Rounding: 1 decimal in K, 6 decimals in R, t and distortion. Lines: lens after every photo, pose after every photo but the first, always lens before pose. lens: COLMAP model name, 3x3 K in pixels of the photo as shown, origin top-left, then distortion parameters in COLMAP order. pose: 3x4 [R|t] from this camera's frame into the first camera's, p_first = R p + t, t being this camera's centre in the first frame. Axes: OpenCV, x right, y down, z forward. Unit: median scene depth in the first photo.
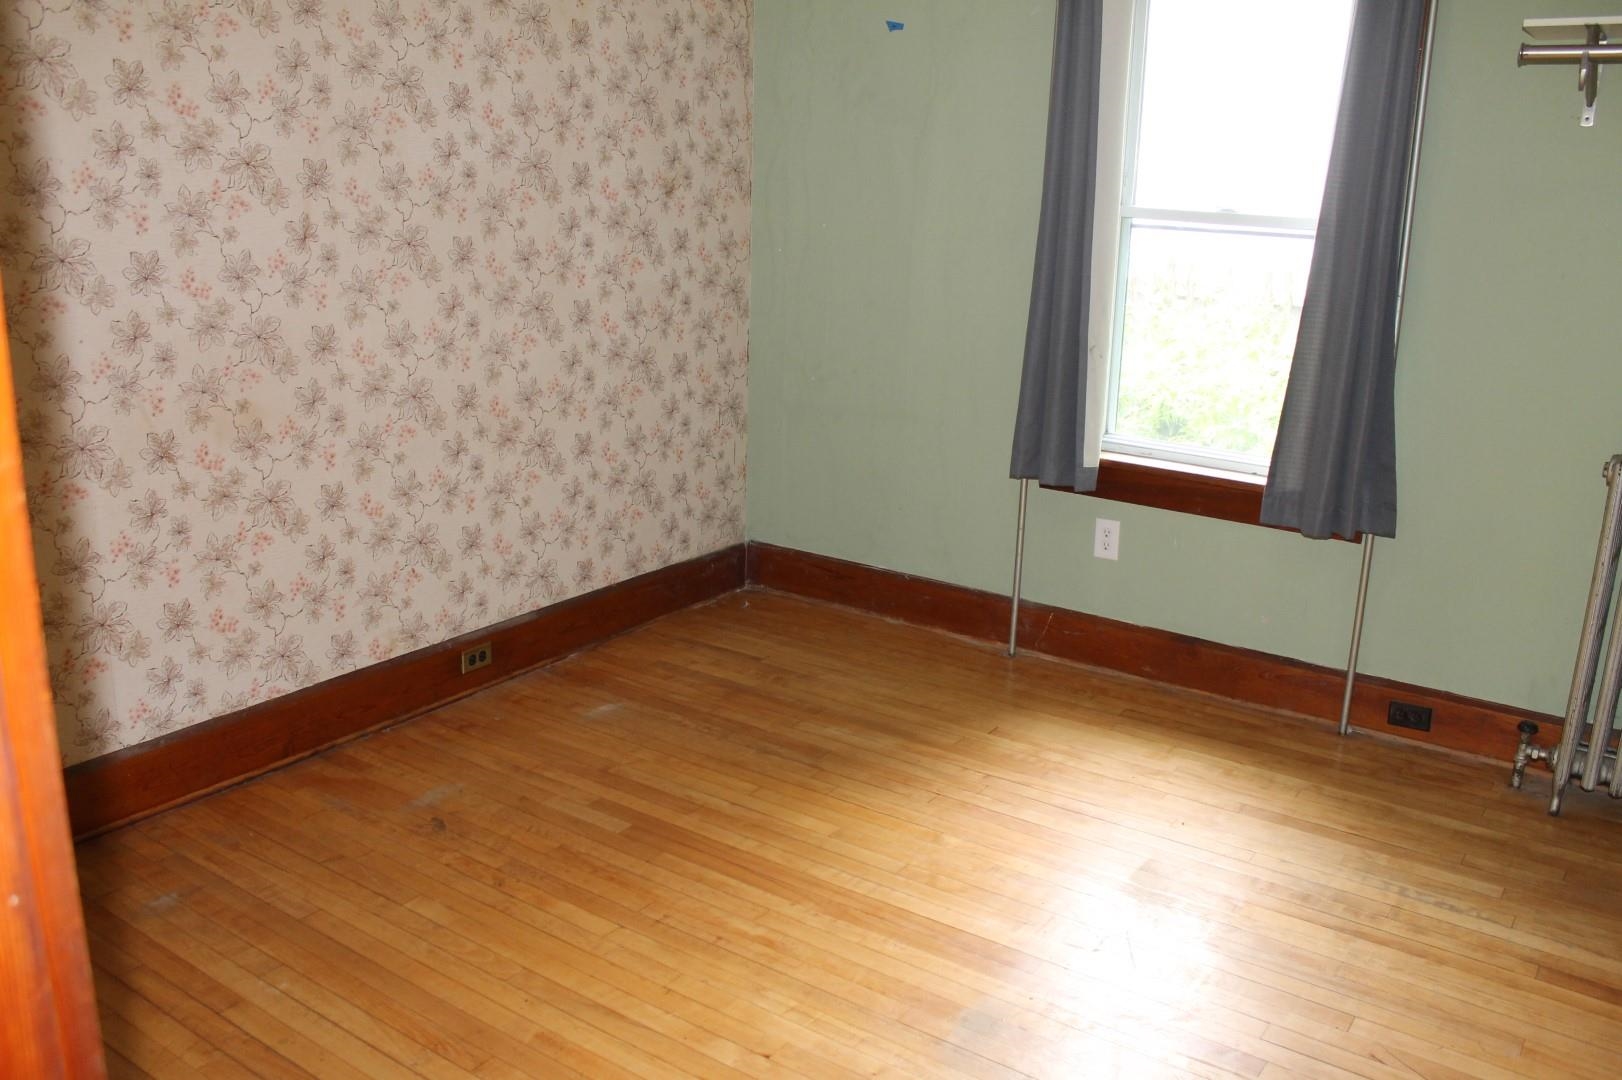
lens RADIAL K [[1384.4, 0, 832.0], [0, 1384.4, 544.3], [0, 0, 1]] dist [-0.189959, 0.147182]
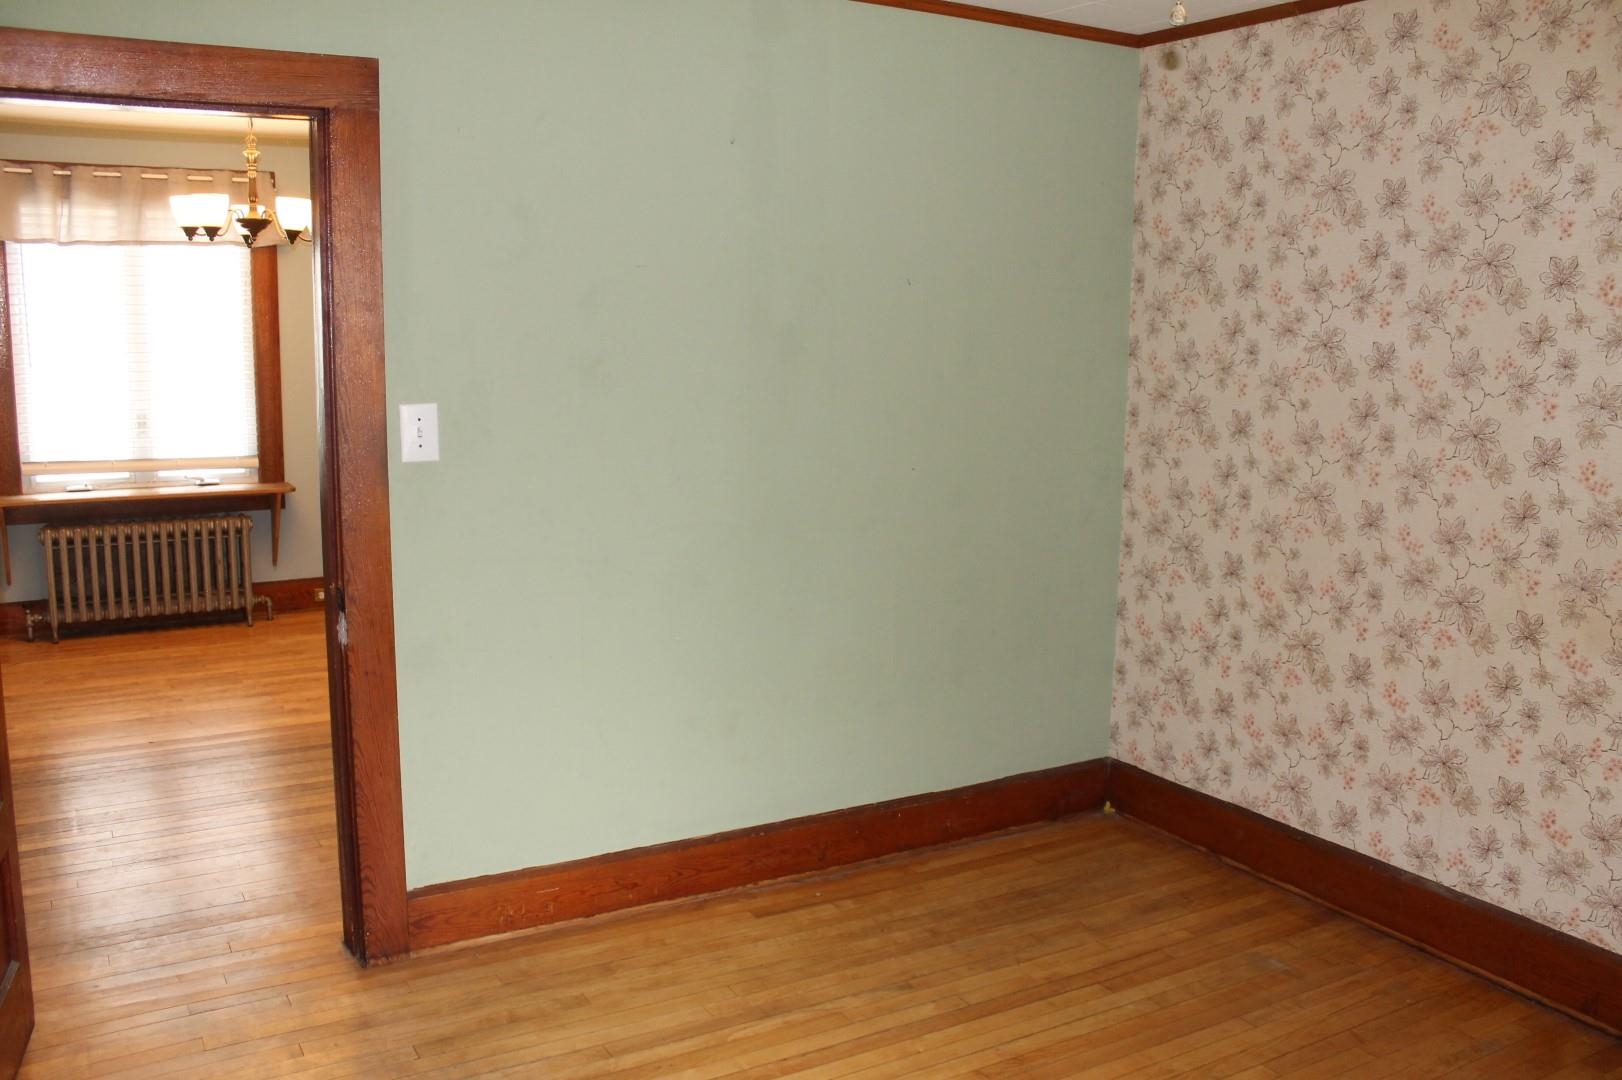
lens RADIAL K [[1384.4, 0, 832.0], [0, 1384.4, 544.3], [0, 0, 1]] dist [-0.189959, 0.147182]
pose [[-0.444915, 0.096033, -0.890409, 0.667809], [-0.266006, 0.935194, 0.233779, -0.242174], [0.855156, 0.340866, -0.390536, 0.975335]]
